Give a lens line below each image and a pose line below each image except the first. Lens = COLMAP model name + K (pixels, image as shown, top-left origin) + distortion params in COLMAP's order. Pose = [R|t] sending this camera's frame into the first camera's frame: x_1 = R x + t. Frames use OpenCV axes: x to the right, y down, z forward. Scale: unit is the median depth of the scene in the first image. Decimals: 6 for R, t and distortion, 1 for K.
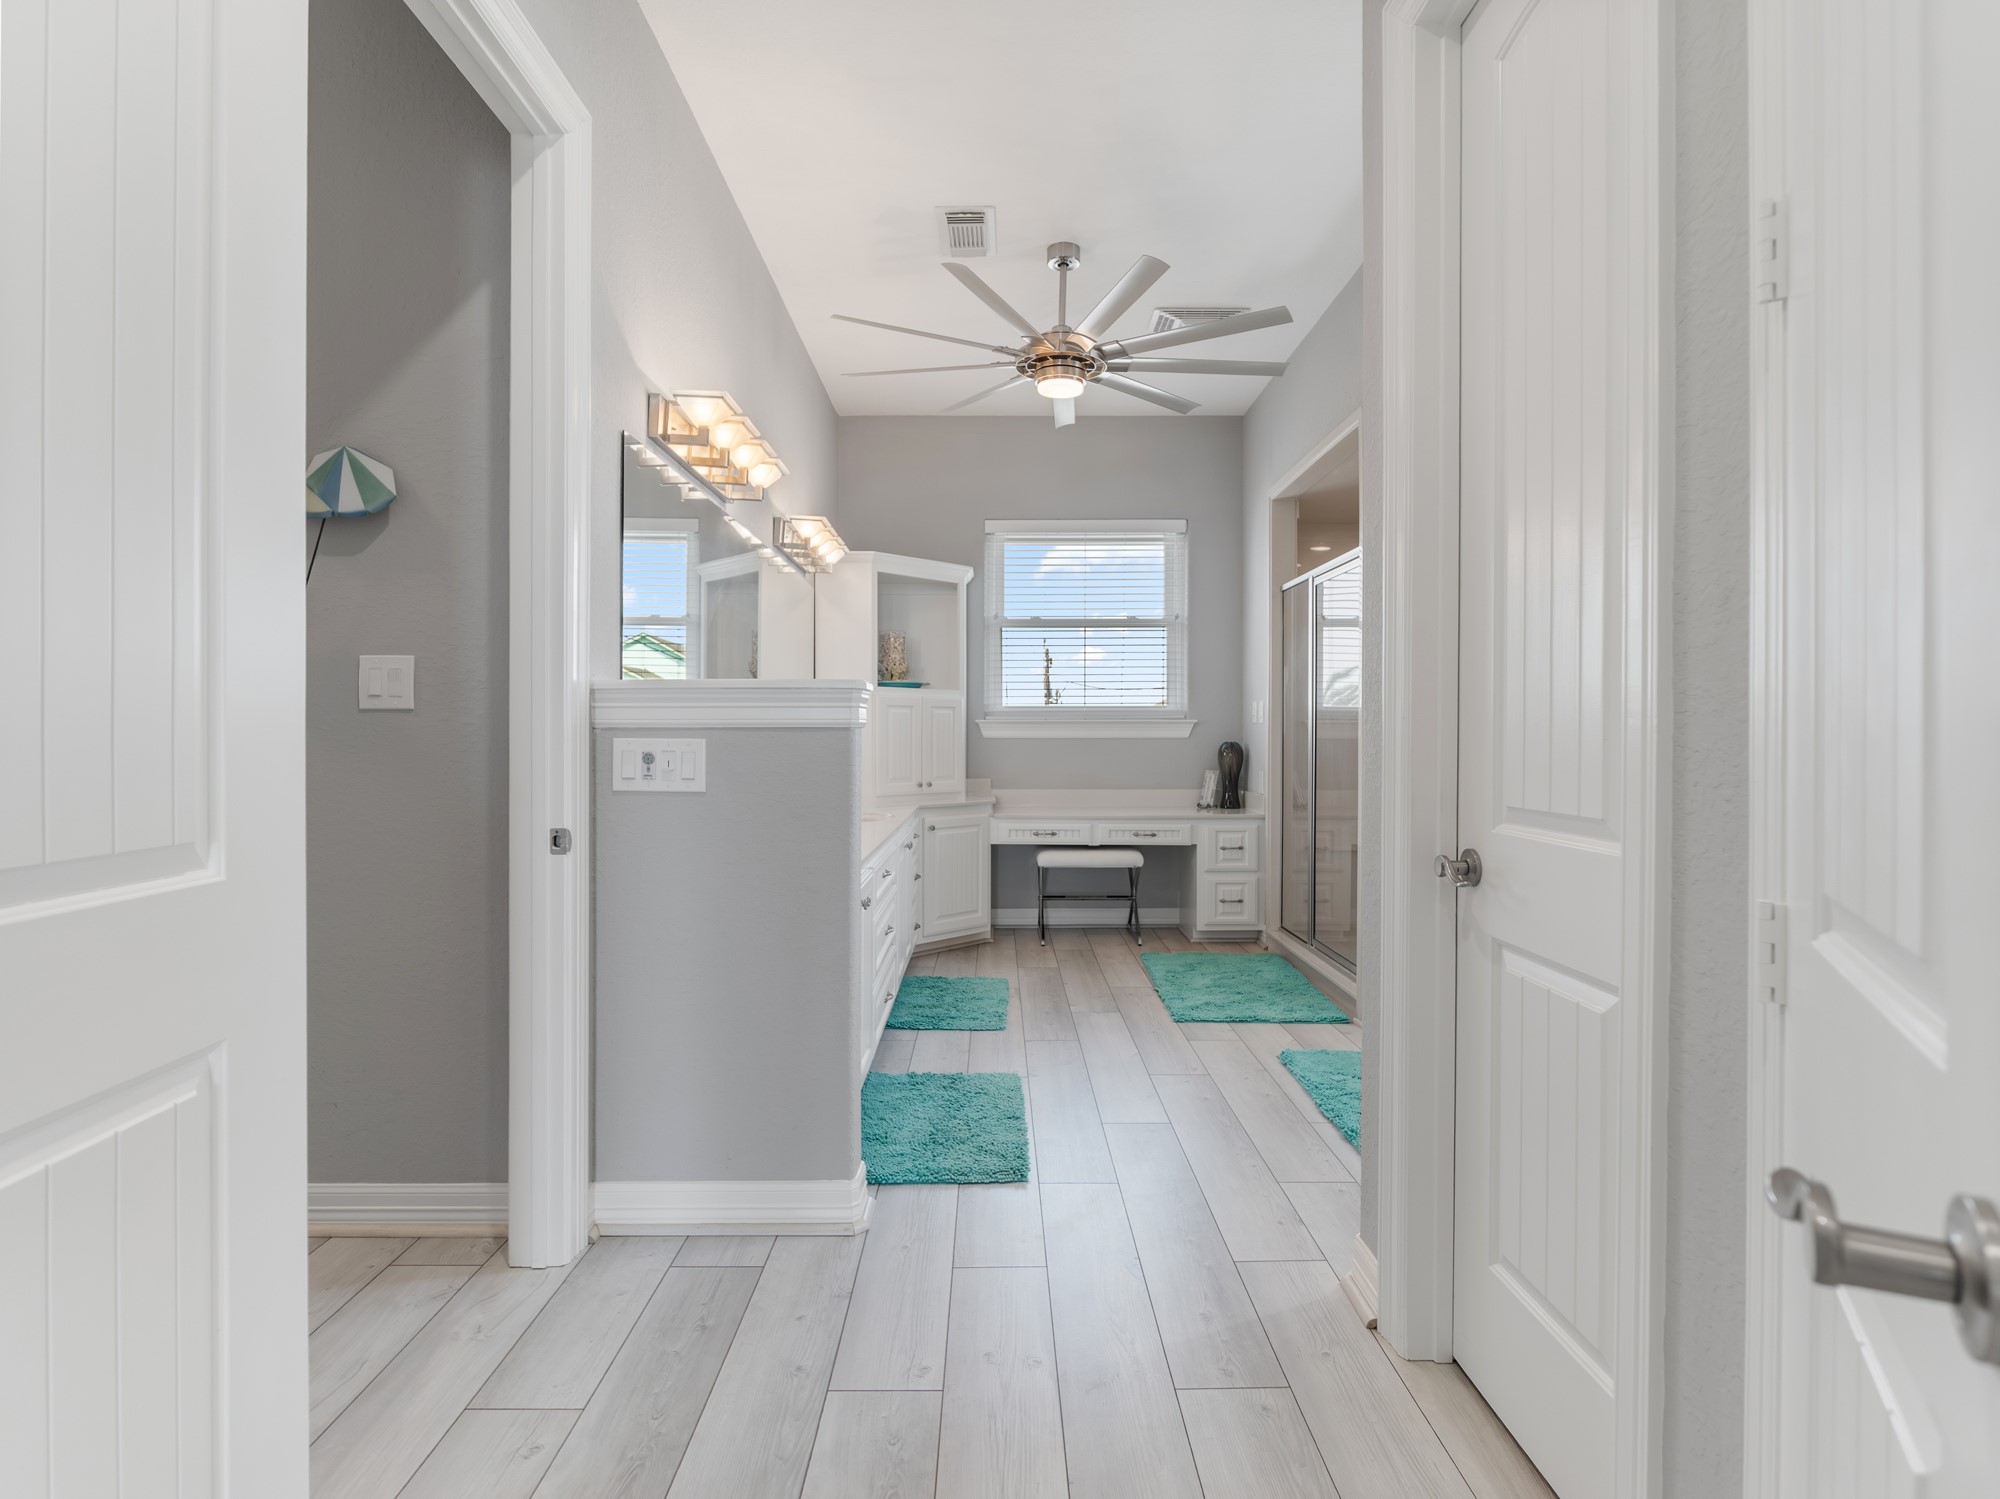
lens RADIAL K [[1003.7, 0, 1004.2], [0, 1003.7, 739.9], [0, 0, 1]] dist [-0.014068, -0.000597]
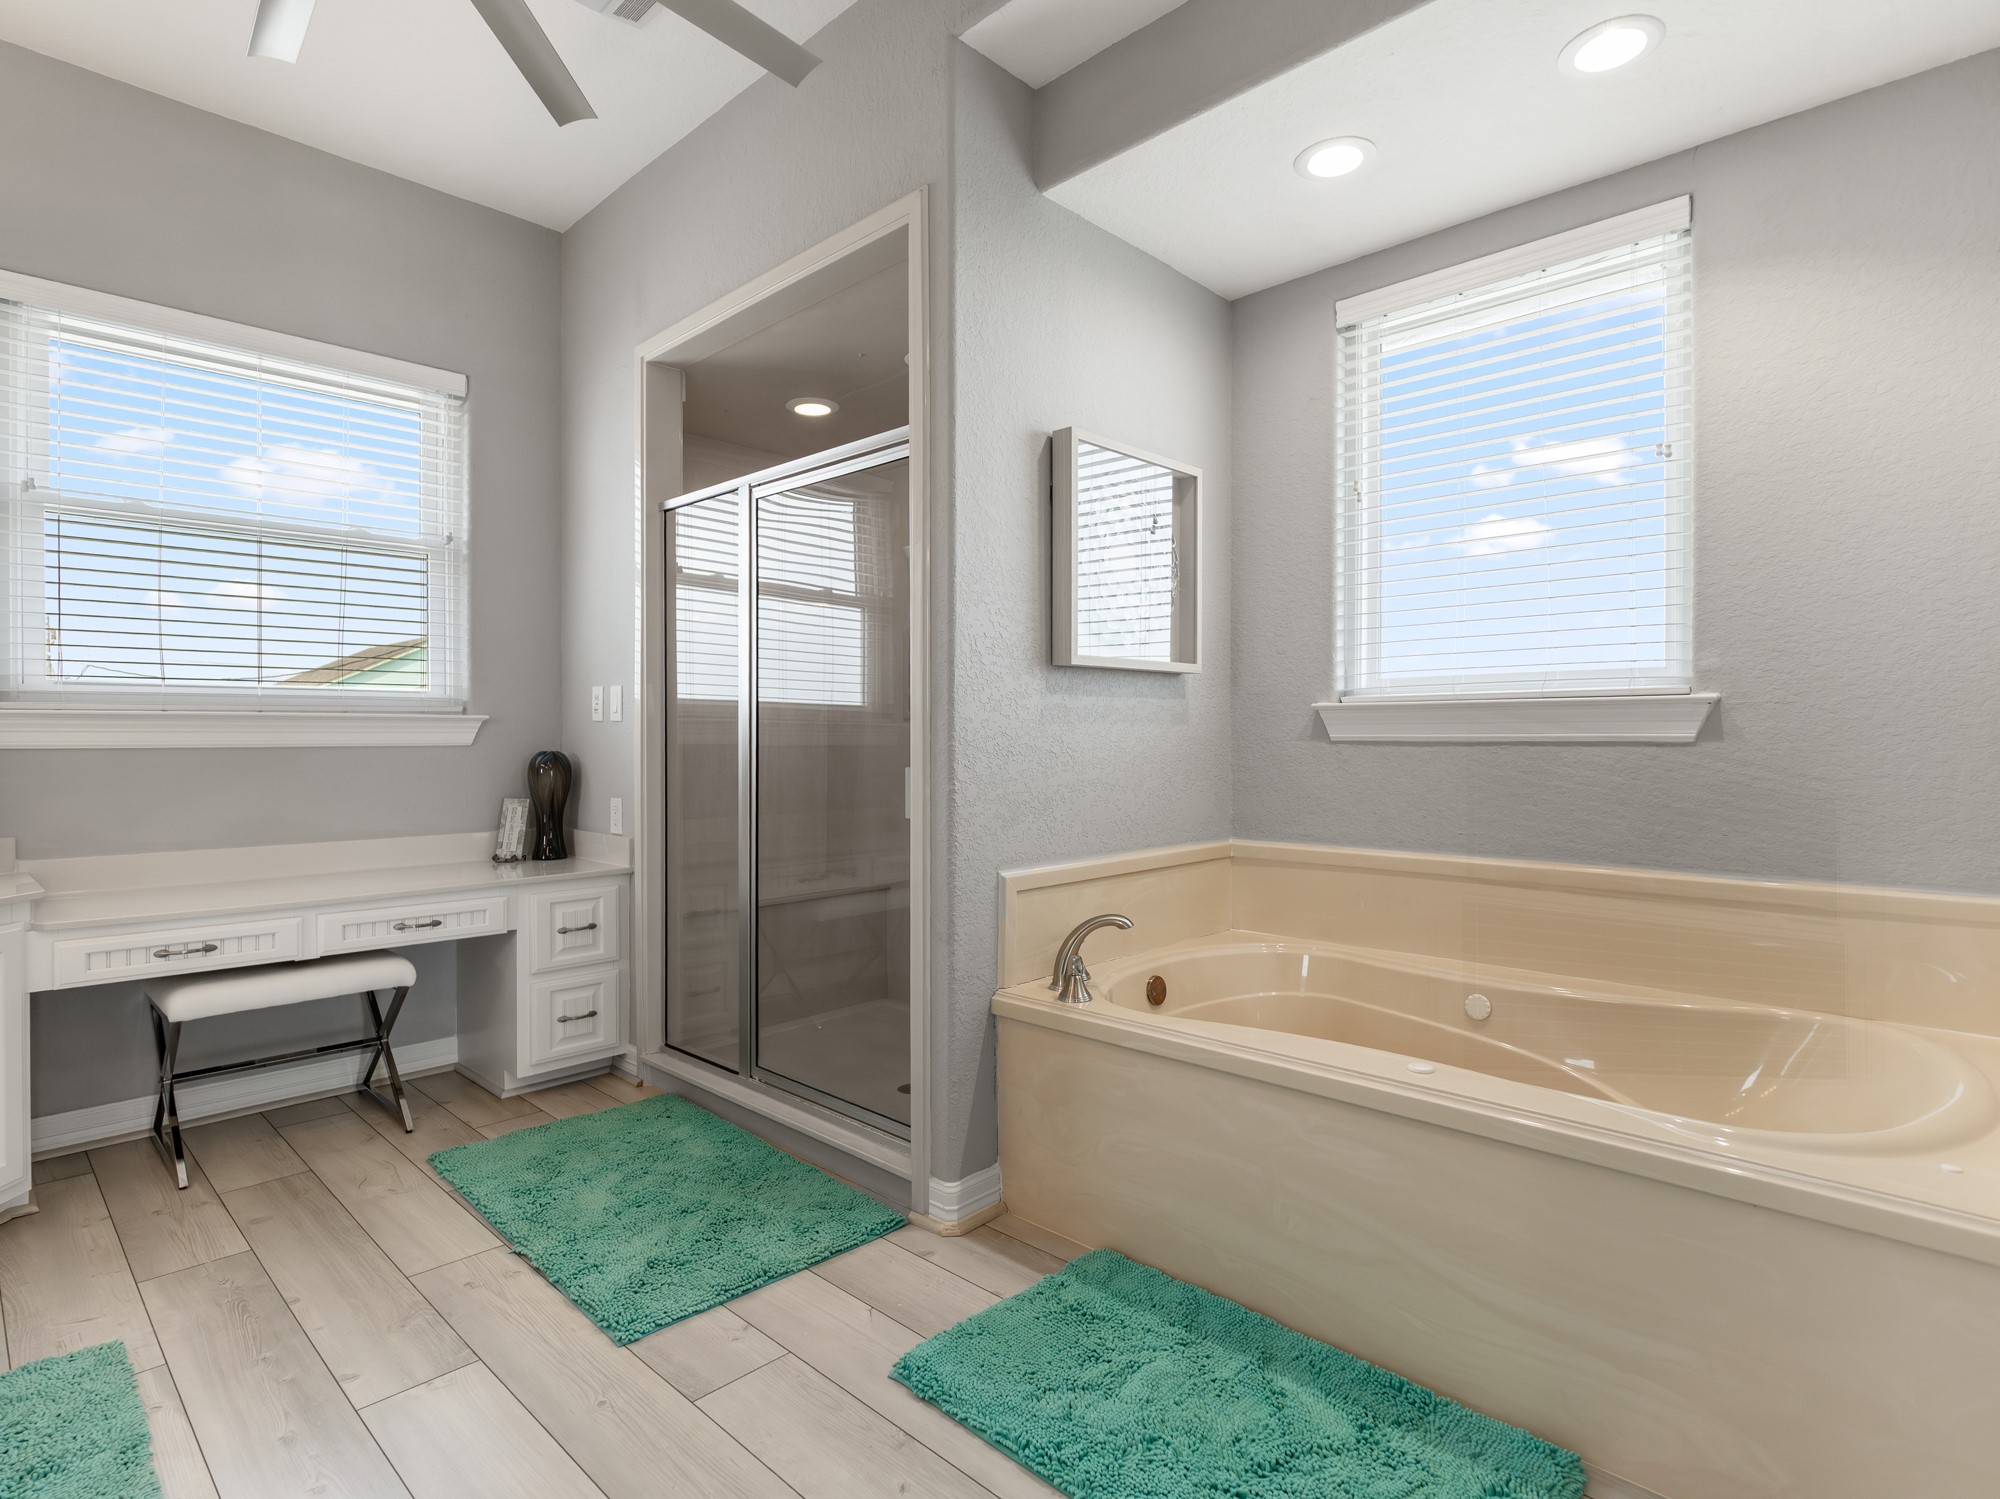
lens RADIAL K [[1036.8, 0, 1008.1], [0, 1036.8, 744.0], [0, 0, 1]] dist [-0.004783, -0.001752]
pose [[0.698527, -0.005944, 0.715559, -0.036081], [0.007193, 0.999973, 0.001285, -0.001518], [-0.715547, 0.004249, 0.698551, 0.381180]]
